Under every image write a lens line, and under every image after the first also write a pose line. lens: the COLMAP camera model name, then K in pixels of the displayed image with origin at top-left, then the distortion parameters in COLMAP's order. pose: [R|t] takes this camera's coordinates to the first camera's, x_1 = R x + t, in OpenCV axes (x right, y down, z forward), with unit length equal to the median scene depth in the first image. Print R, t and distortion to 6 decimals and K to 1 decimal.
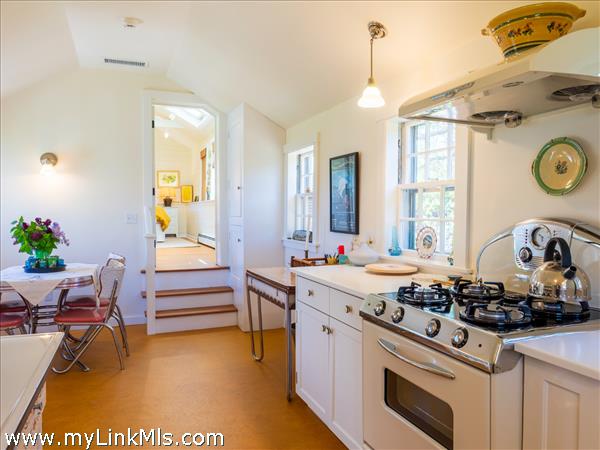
lens RADIAL K [[448.2, 0, 302.9], [0, 448.2, 224.9], [0, 0, 1]] dist [-0.007121, -0.004407]
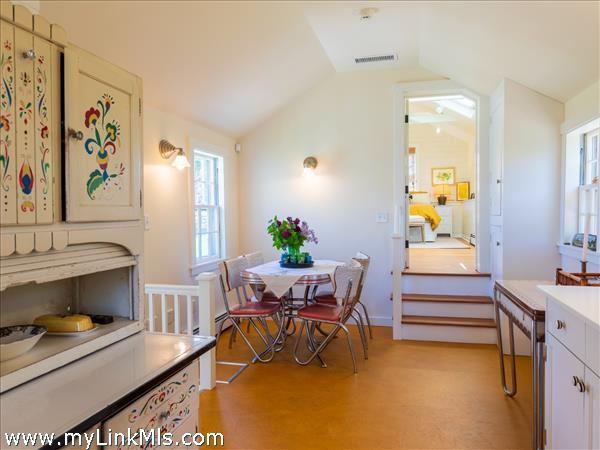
lens RADIAL K [[448.2, 0, 296.2], [0, 448.2, 224.3], [0, 0, 1]] dist [-0.007121, -0.004407]
pose [[0.801581, 0.010878, -0.597787, 0.056988], [-0.010009, 0.999939, 0.004776, -0.002594], [0.597802, 0.002155, 0.801641, 0.108372]]
